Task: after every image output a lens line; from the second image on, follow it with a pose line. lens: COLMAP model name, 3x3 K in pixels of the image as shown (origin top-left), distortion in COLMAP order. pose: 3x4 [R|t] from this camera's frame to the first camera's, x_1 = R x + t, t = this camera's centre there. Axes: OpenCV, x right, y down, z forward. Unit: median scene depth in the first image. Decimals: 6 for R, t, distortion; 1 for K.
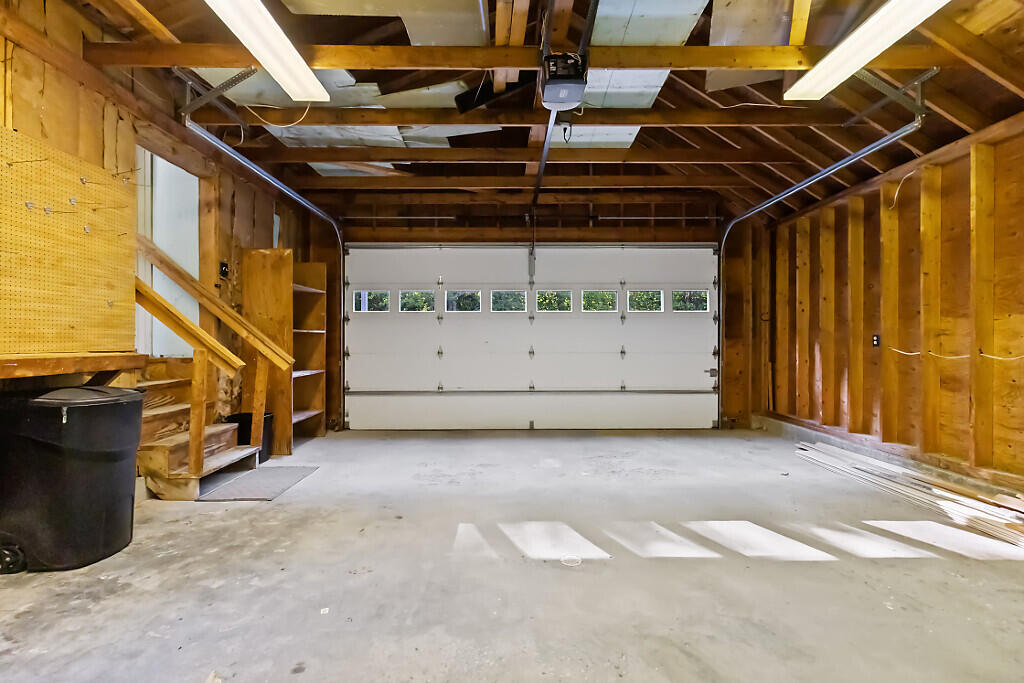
lens RADIAL K [[466.0, 0, 507.6], [0, 466.0, 333.2], [0, 0, 1]] dist [0.002871, -0.000080]
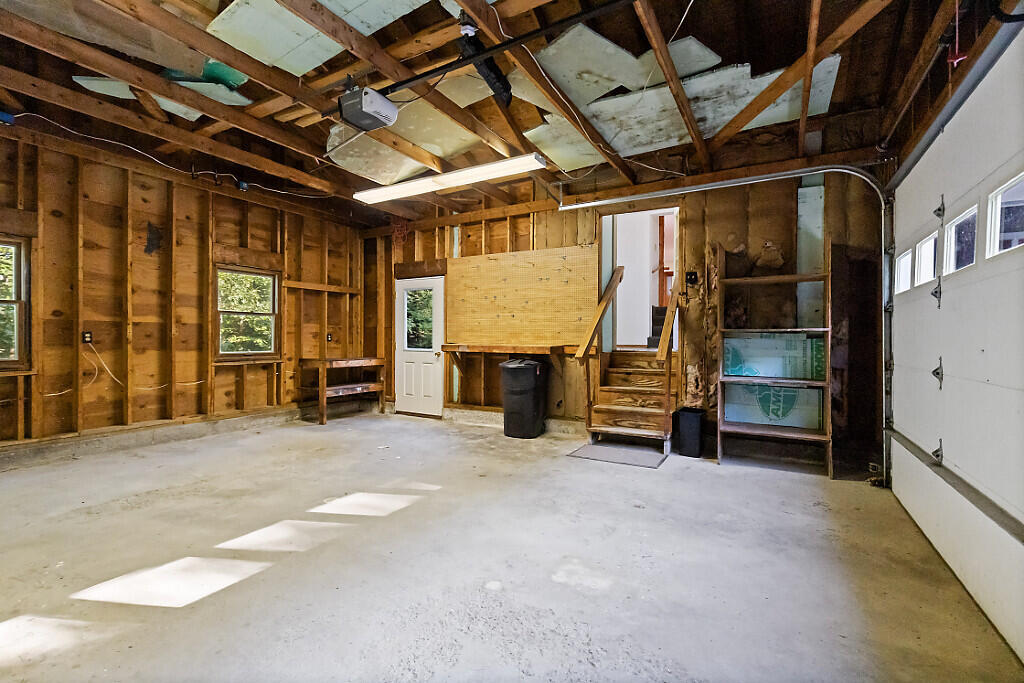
lens RADIAL K [[459.9, 0, 510.0], [0, 459.9, 335.7], [0, 0, 1]] dist [0.003790, -0.000254]
pose [[-0.508022, -0.004529, -0.861332, 0.939300], [0.006570, 0.999937, -0.009132, 0.019083], [0.861319, -0.010298, -0.507960, 1.941519]]
